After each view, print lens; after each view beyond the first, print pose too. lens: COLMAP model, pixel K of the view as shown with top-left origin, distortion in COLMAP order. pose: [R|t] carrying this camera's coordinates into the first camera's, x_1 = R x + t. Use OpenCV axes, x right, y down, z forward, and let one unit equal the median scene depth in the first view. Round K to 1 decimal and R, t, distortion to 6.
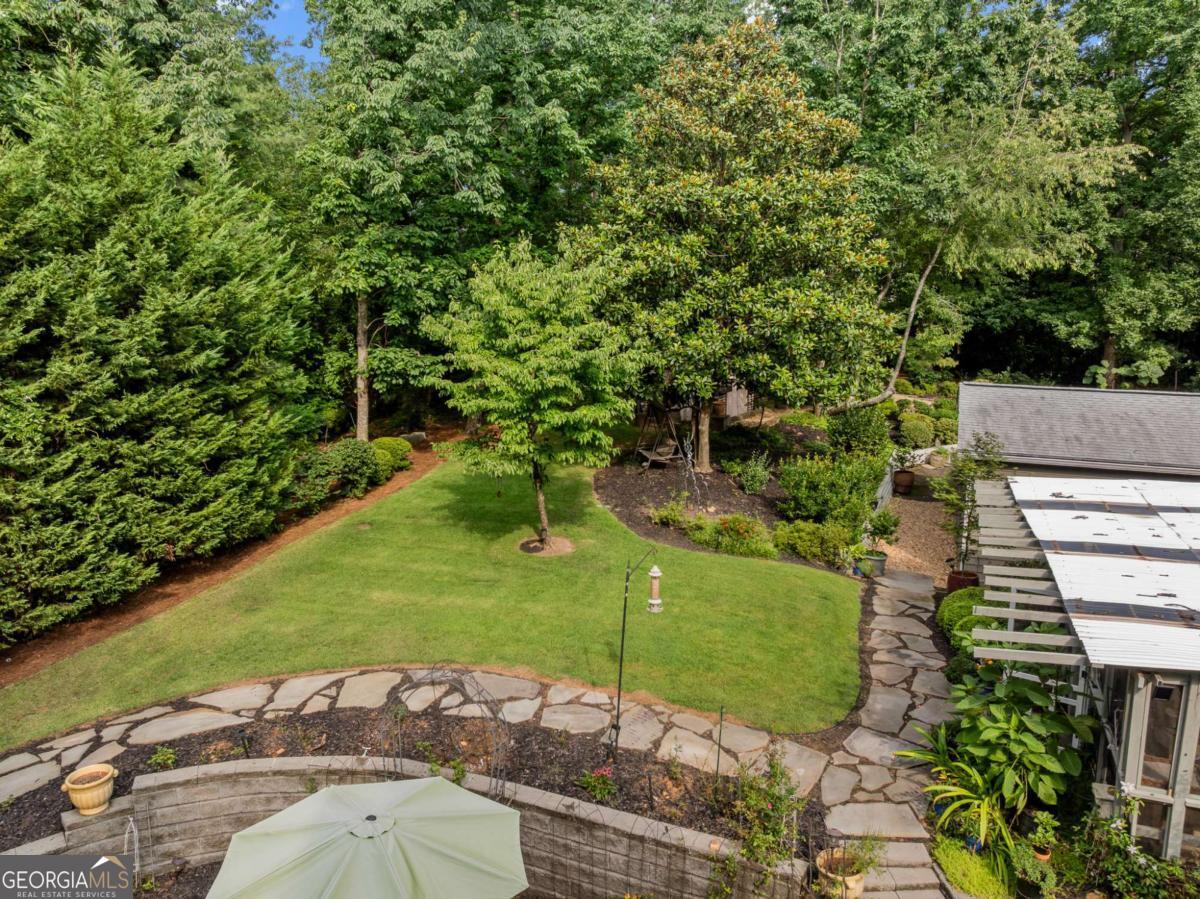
lens RADIAL K [[851.5, 0, 605.6], [0, 851.5, 442.4], [0, 0, 1]] dist [-0.038243, 0.001062]
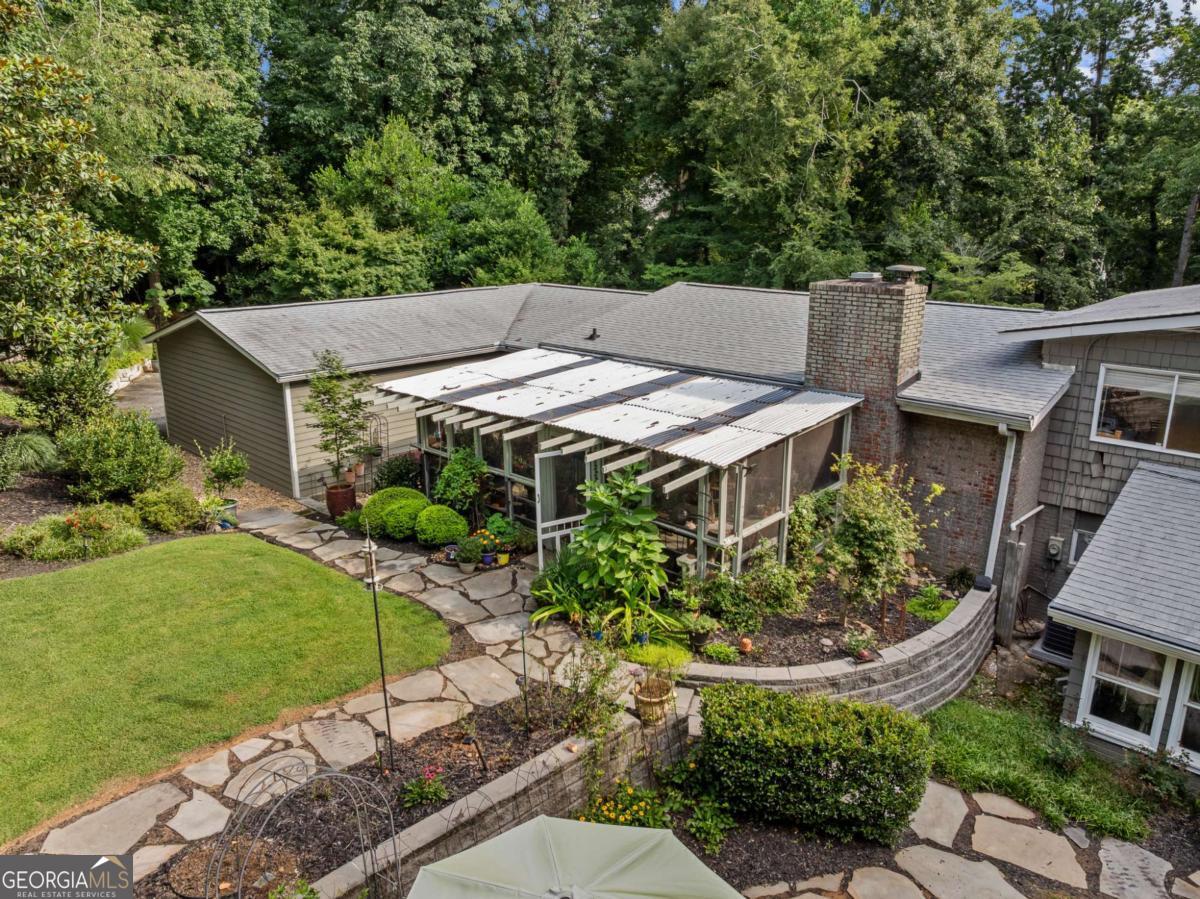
lens RADIAL K [[852.5, 0, 605.5], [0, 852.5, 442.2], [0, 0, 1]] dist [-0.015460, -0.046650]
pose [[0.354893, -0.243809, 0.902556, -0.406588], [0.164702, 0.966603, 0.196348, -0.052369], [-0.920285, 0.078970, 0.383196, 0.296026]]
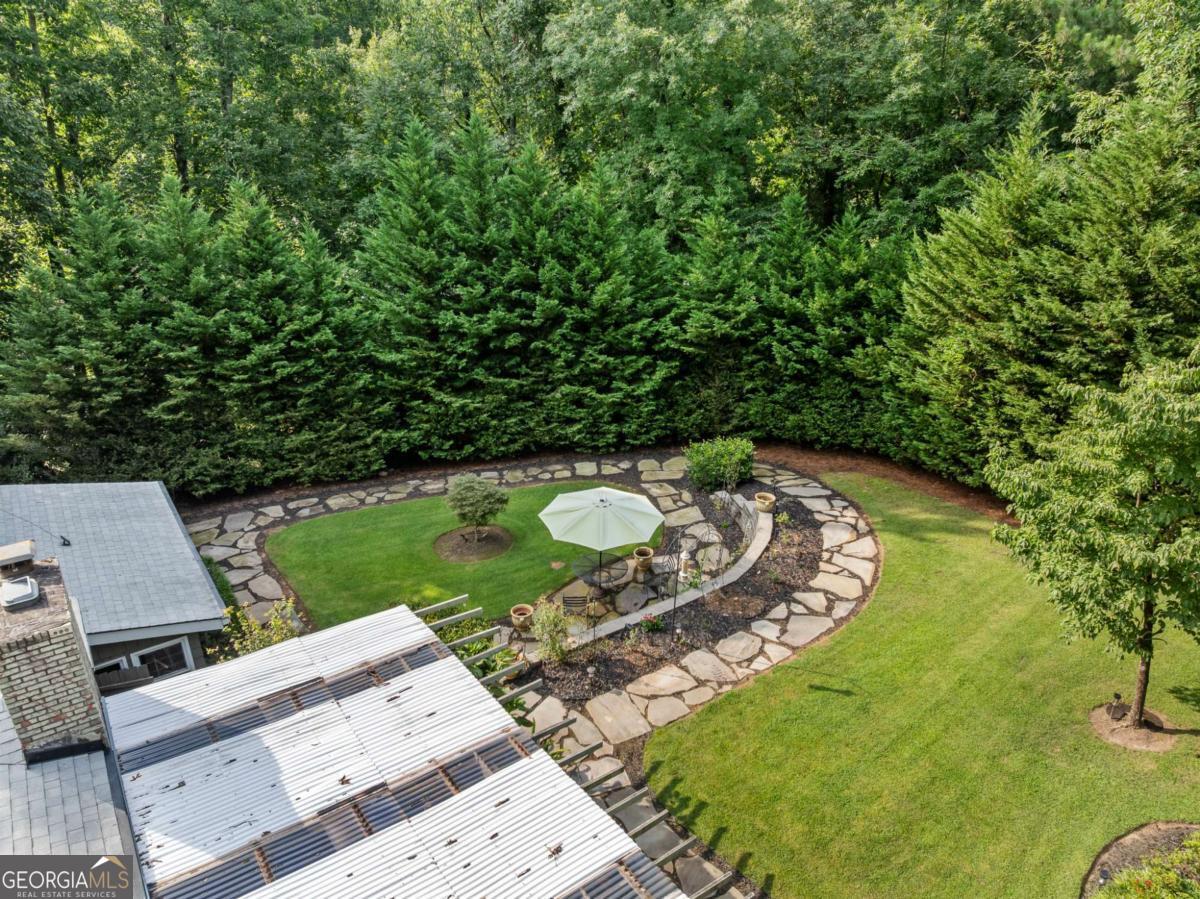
lens RADIAL K [[844.9, 0, 600.0], [0, 844.9, 449.5], [0, 0, 1]] dist [-0.035694, 0.002092]
pose [[-0.539193, 0.351175, -0.765471, 0.760070], [-0.142778, 0.857640, 0.494032, -0.443927], [0.829991, 0.375671, -0.412293, 0.929234]]
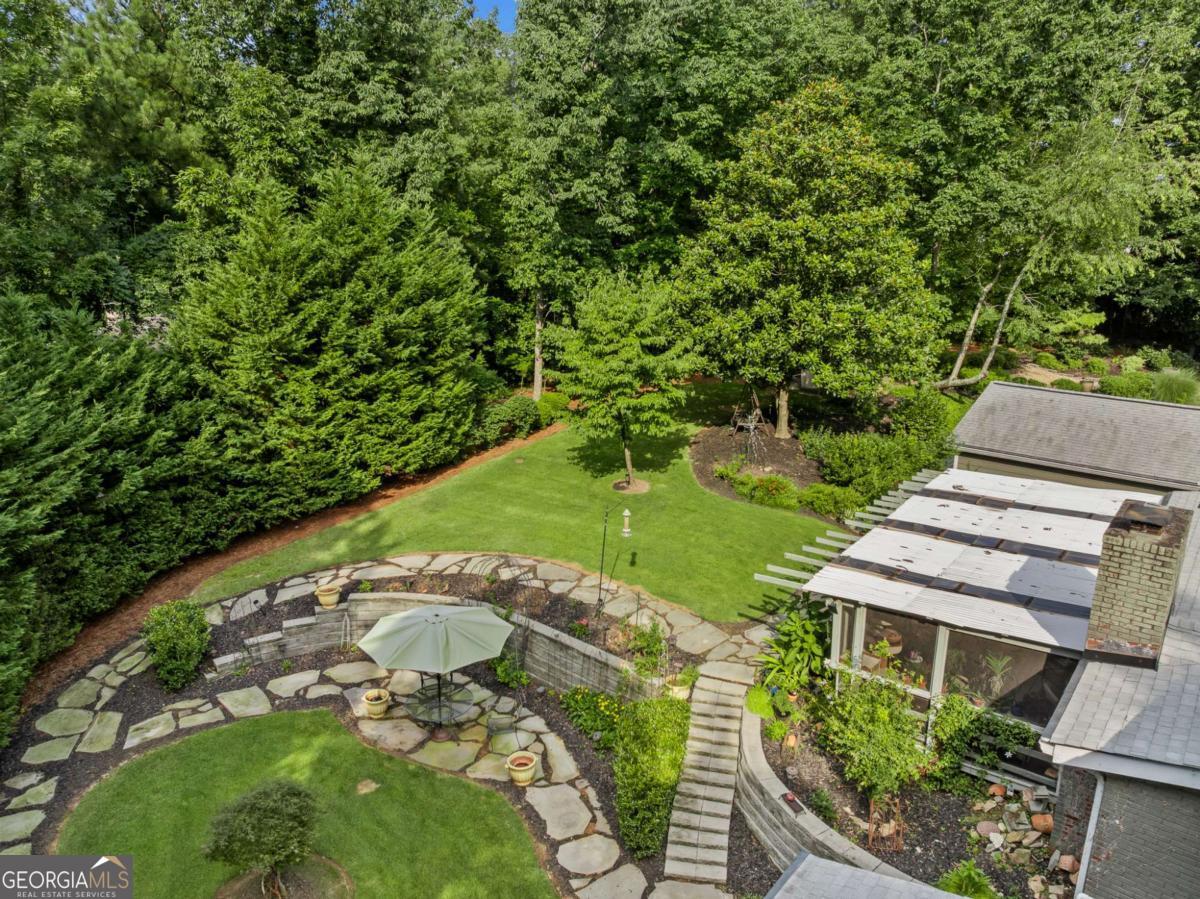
lens RADIAL K [[852.5, 0, 605.5], [0, 852.5, 442.2], [0, 0, 1]] dist [-0.015460, -0.046650]
pose [[0.955782, 0.076181, -0.284039, 0.326968], [-0.049830, 0.993851, 0.098882, -0.101899], [0.289825, -0.080356, 0.953700, -0.409837]]
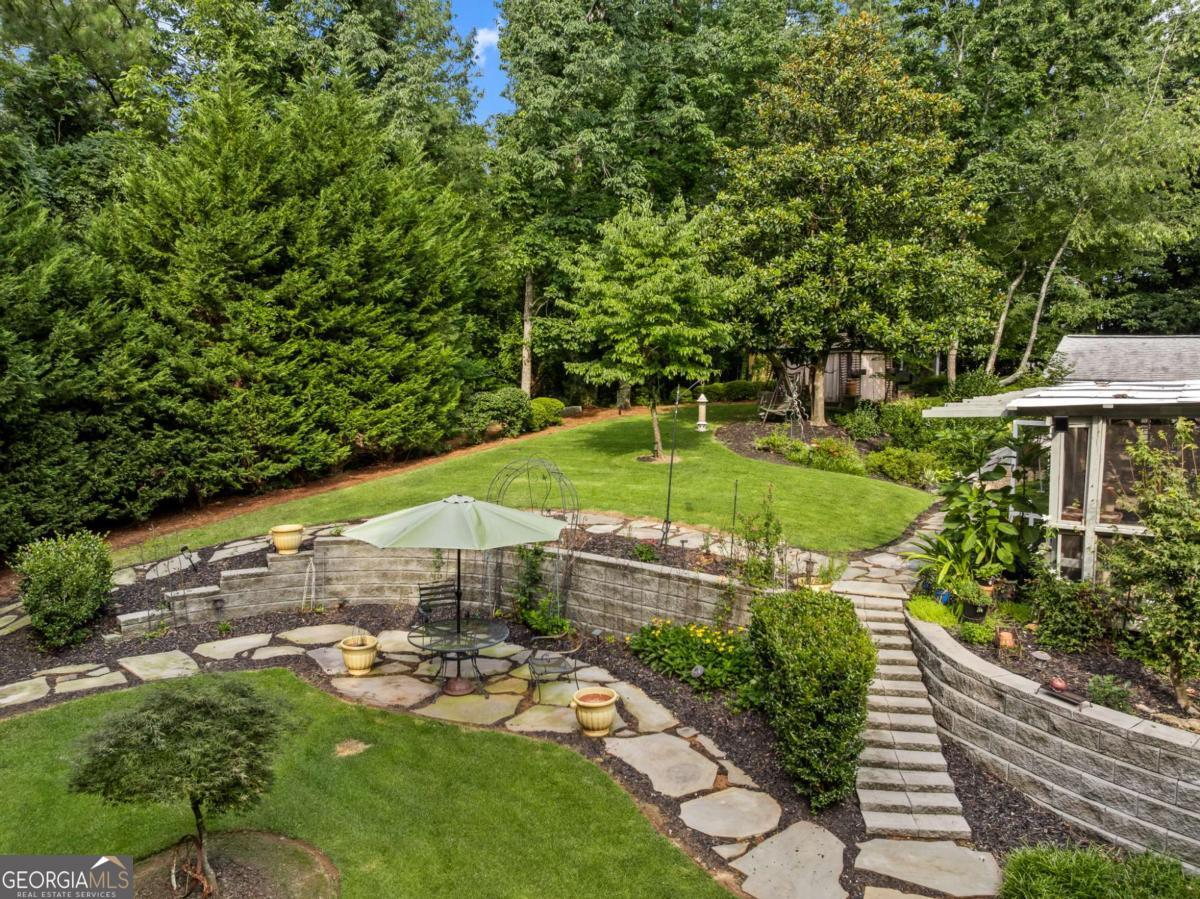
lens RADIAL K [[851.5, 0, 605.6], [0, 851.5, 442.4], [0, 0, 1]] dist [-0.038243, 0.001062]
pose [[0.974293, 0.024087, -0.223995, 0.136258], [-0.040422, 0.996823, -0.068627, 0.207326], [0.221630, 0.075917, 0.972171, -0.171753]]
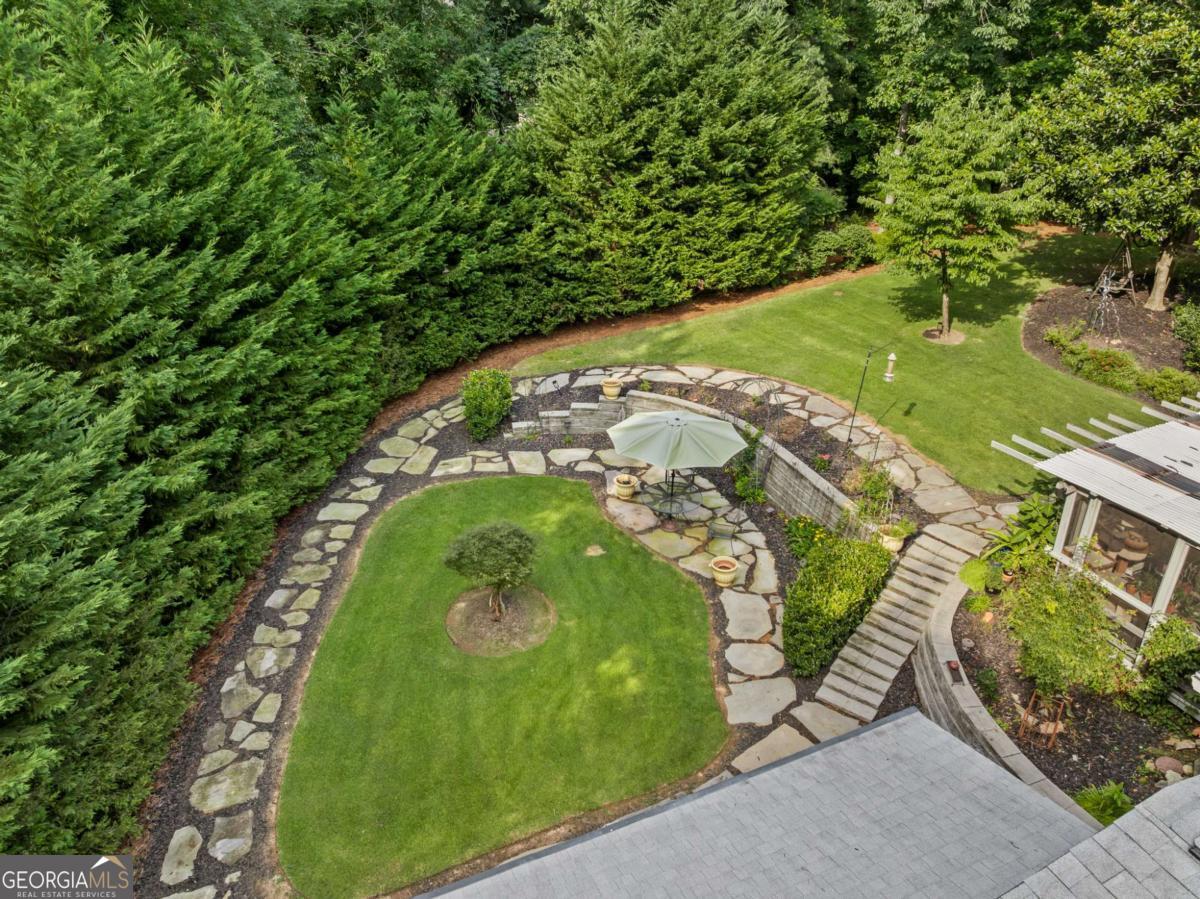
lens RADIAL K [[844.9, 0, 600.0], [0, 844.9, 449.5], [0, 0, 1]] dist [-0.035694, 0.002092]
pose [[0.712747, 0.319276, -0.624544, 0.479358], [-0.118355, 0.932373, 0.341573, -0.109176], [0.691364, -0.169537, 0.702334, -0.356274]]
